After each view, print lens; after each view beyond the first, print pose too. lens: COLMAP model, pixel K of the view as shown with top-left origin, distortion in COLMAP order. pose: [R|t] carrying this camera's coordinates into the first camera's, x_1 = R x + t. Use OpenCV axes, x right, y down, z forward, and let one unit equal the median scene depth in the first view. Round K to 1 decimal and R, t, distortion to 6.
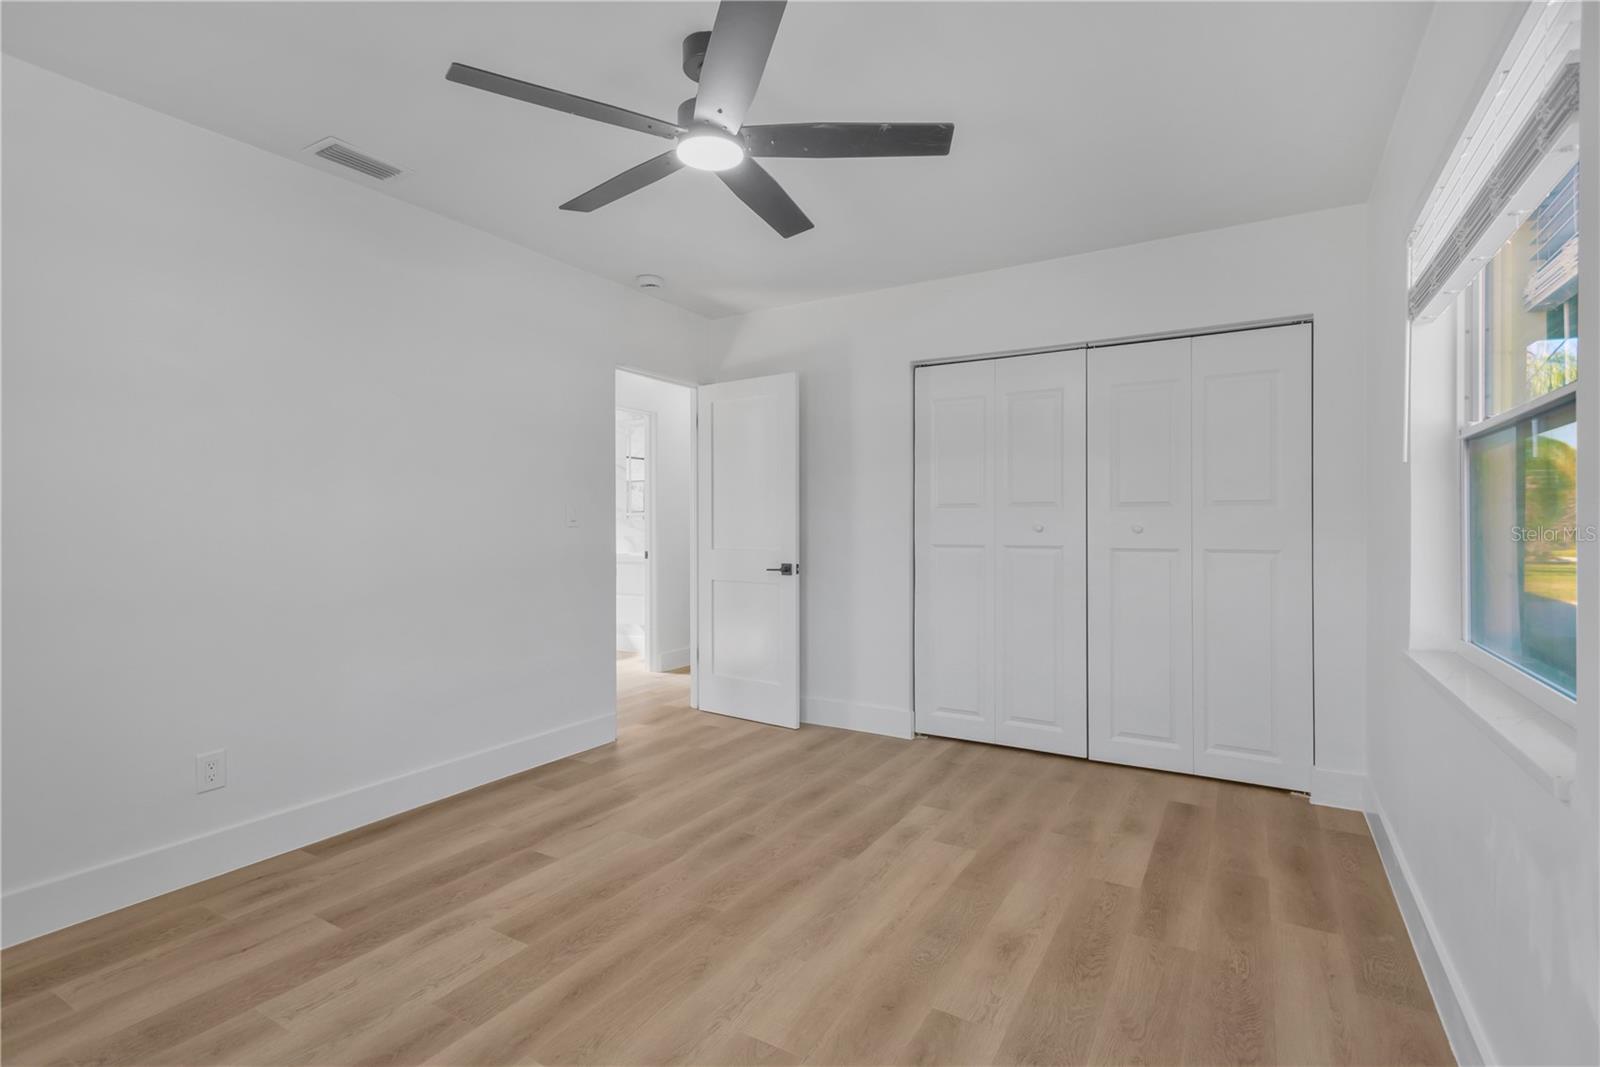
lens RADIAL K [[755.8, 0, 803.8], [0, 755.8, 524.1], [0, 0, 1]] dist [0.002148, -0.000546]
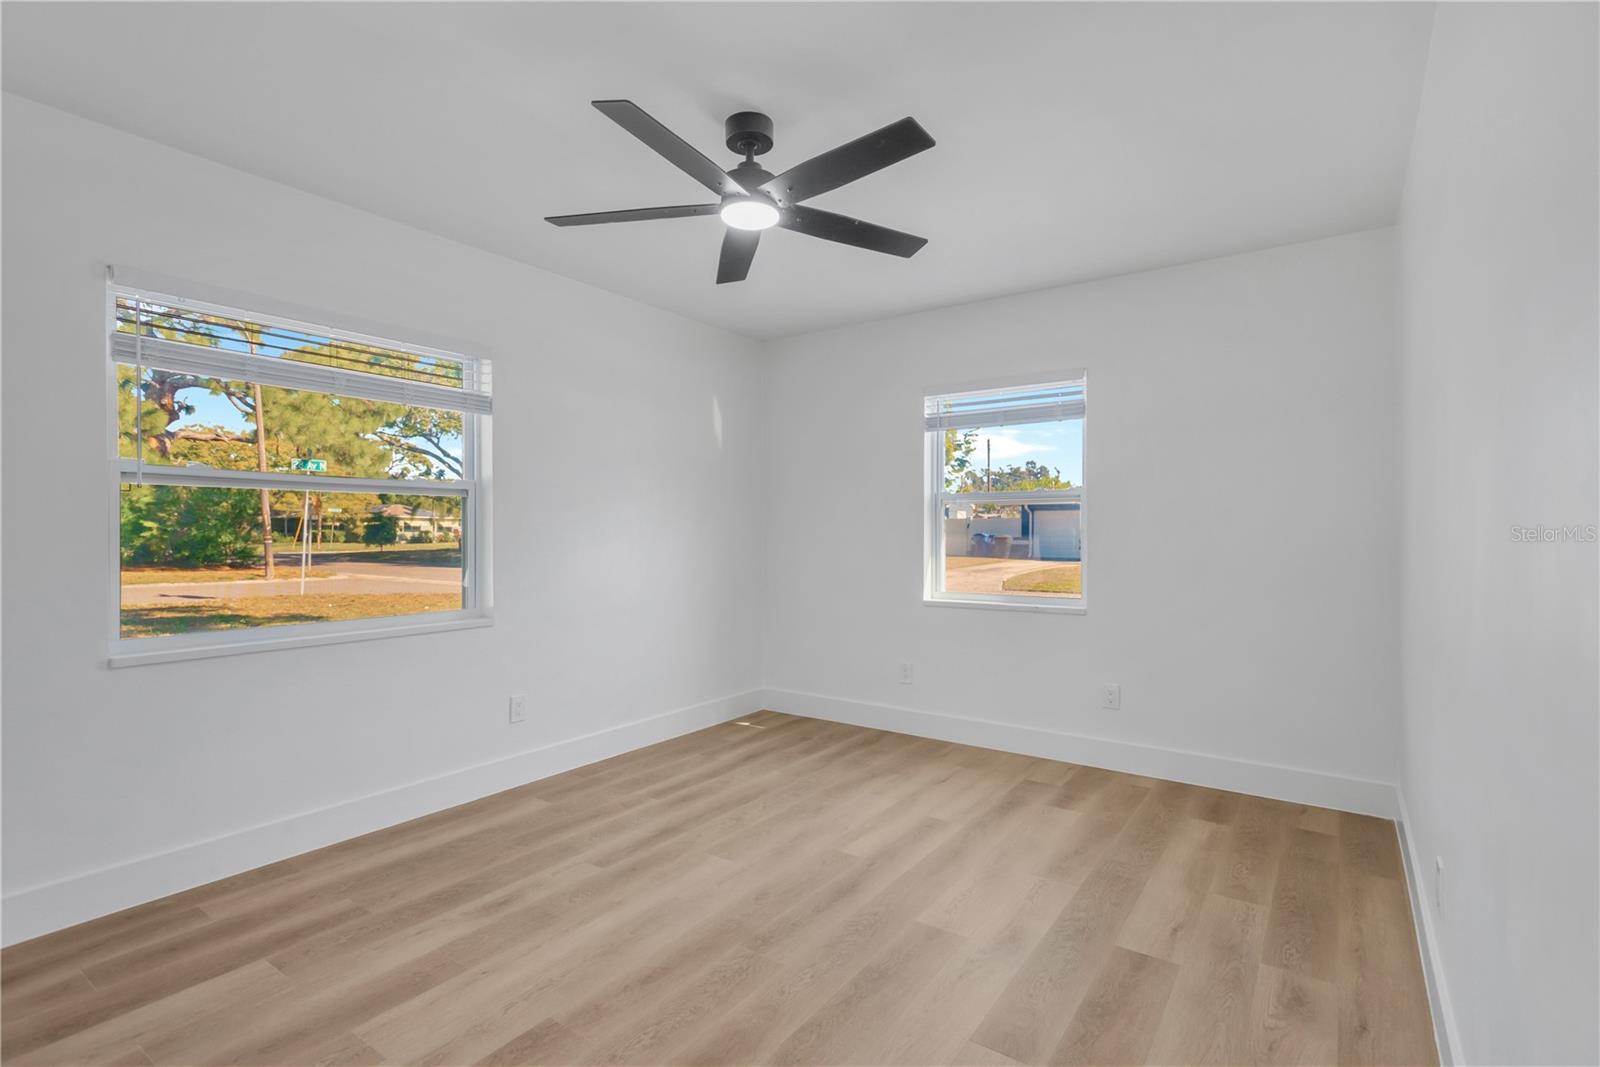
lens RADIAL K [[755.8, 0, 803.8], [0, 755.8, 524.1], [0, 0, 1]] dist [0.002148, -0.000546]
pose [[-0.997025, 0.001927, 0.077055, -0.276265], [0.000887, 0.999908, -0.013526, -0.008972], [-0.077074, -0.013417, -0.996935, 2.039772]]
